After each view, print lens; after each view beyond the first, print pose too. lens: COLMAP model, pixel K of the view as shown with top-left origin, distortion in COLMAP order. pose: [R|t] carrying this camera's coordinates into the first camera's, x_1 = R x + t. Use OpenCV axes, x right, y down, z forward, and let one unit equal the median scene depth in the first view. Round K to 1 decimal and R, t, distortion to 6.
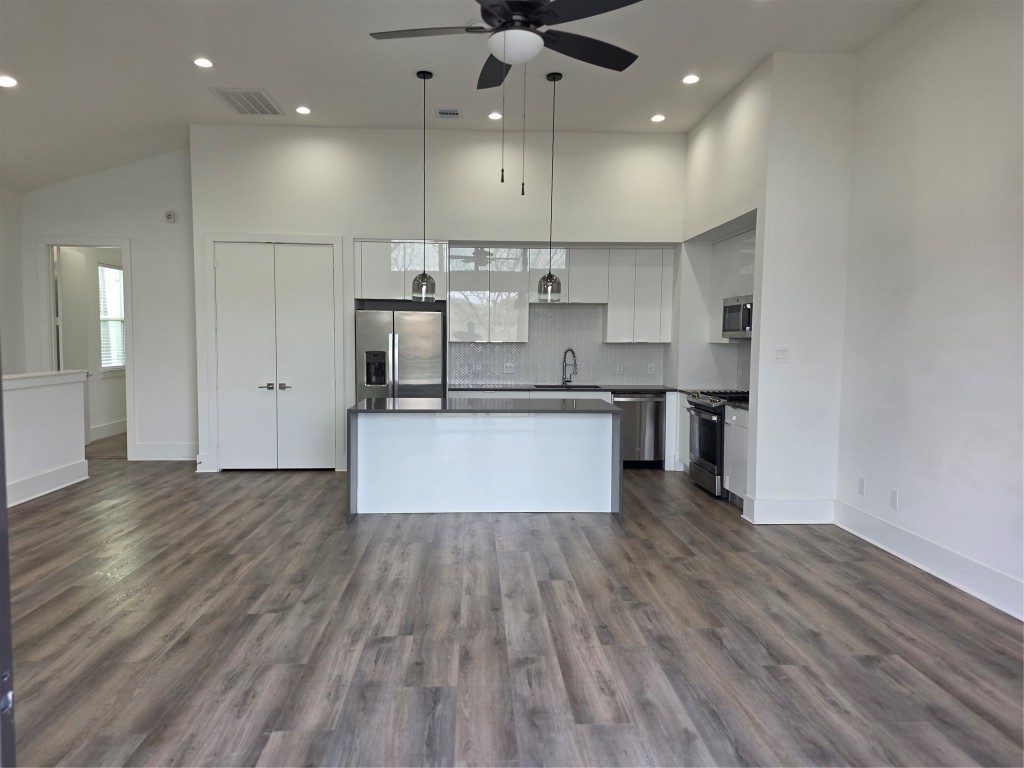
lens RADIAL K [[680.0, 0, 500.1], [0, 680.0, 386.2], [0, 0, 1]] dist [0.115522, -0.125179]
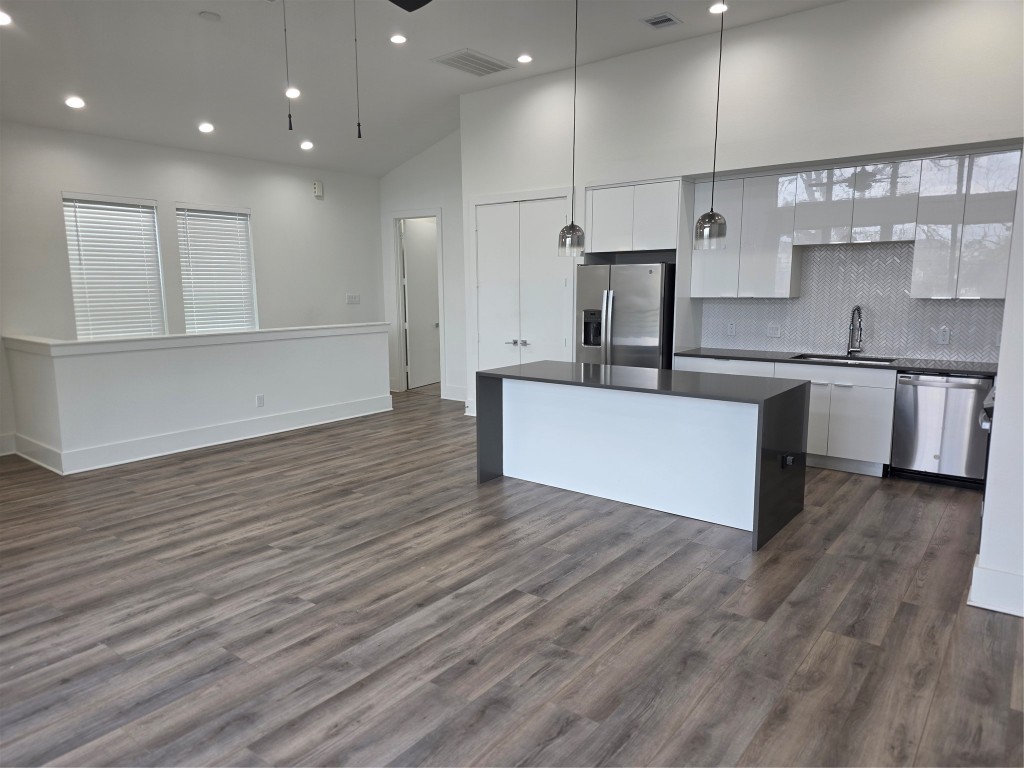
lens RADIAL K [[680.0, 0, 500.1], [0, 680.0, 386.2], [0, 0, 1]] dist [0.115522, -0.125179]
pose [[0.756350, 0.085803, -0.648515, 0.539669], [-0.035549, 0.995287, 0.090223, -0.042086], [0.653200, -0.045186, 0.755836, 0.331389]]
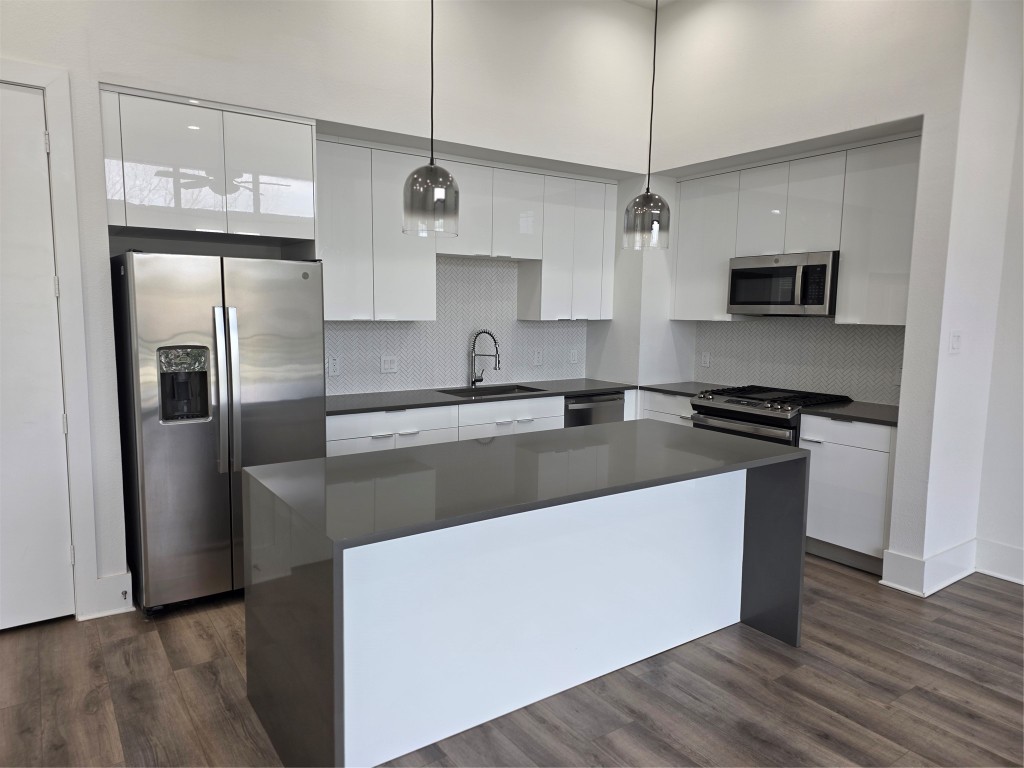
lens RADIAL K [[676.7, 0, 512.0], [0, 676.7, 384.0], [0, 0, 1]] dist [0.037822, -0.025765]
pose [[0.845201, -0.059006, 0.531181, -0.382917], [0.035131, 0.997871, 0.054950, -0.069395], [-0.533293, -0.027783, 0.845475, 0.812068]]
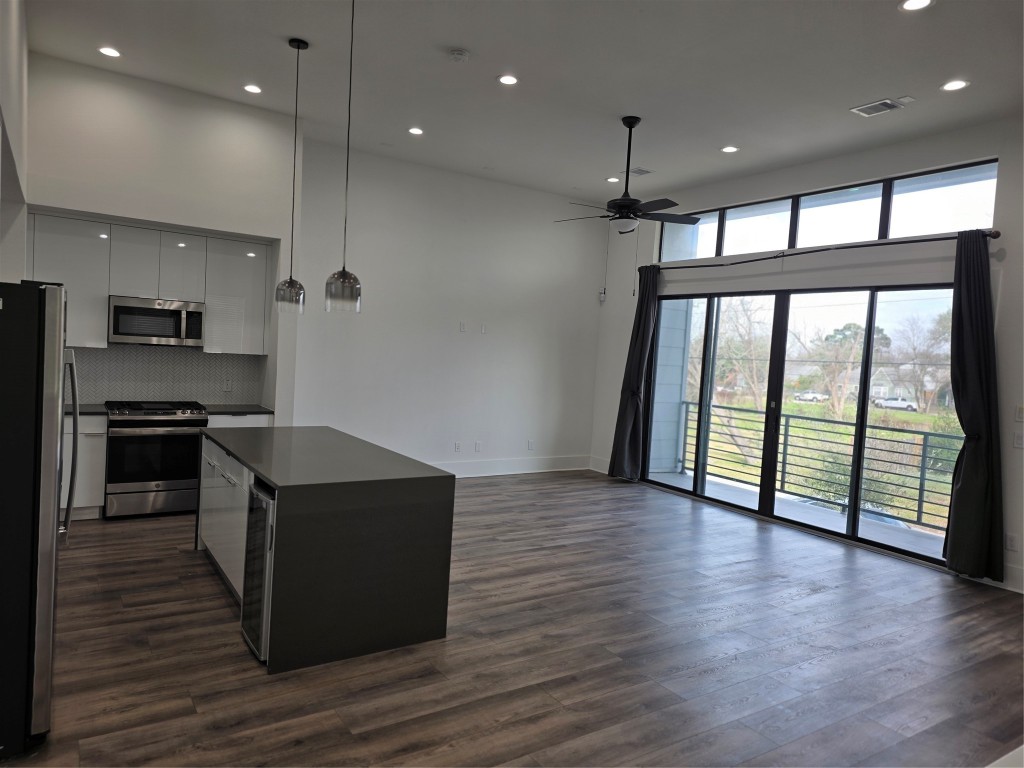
lens RADIAL K [[680.0, 0, 500.1], [0, 680.0, 386.2], [0, 0, 1]] dist [0.115522, -0.125179]
pose [[-0.515523, -0.084789, 0.852671, -1.026241], [-0.000534, 0.995124, 0.098631, -0.156932], [-0.856876, 0.050391, -0.513054, 1.599699]]
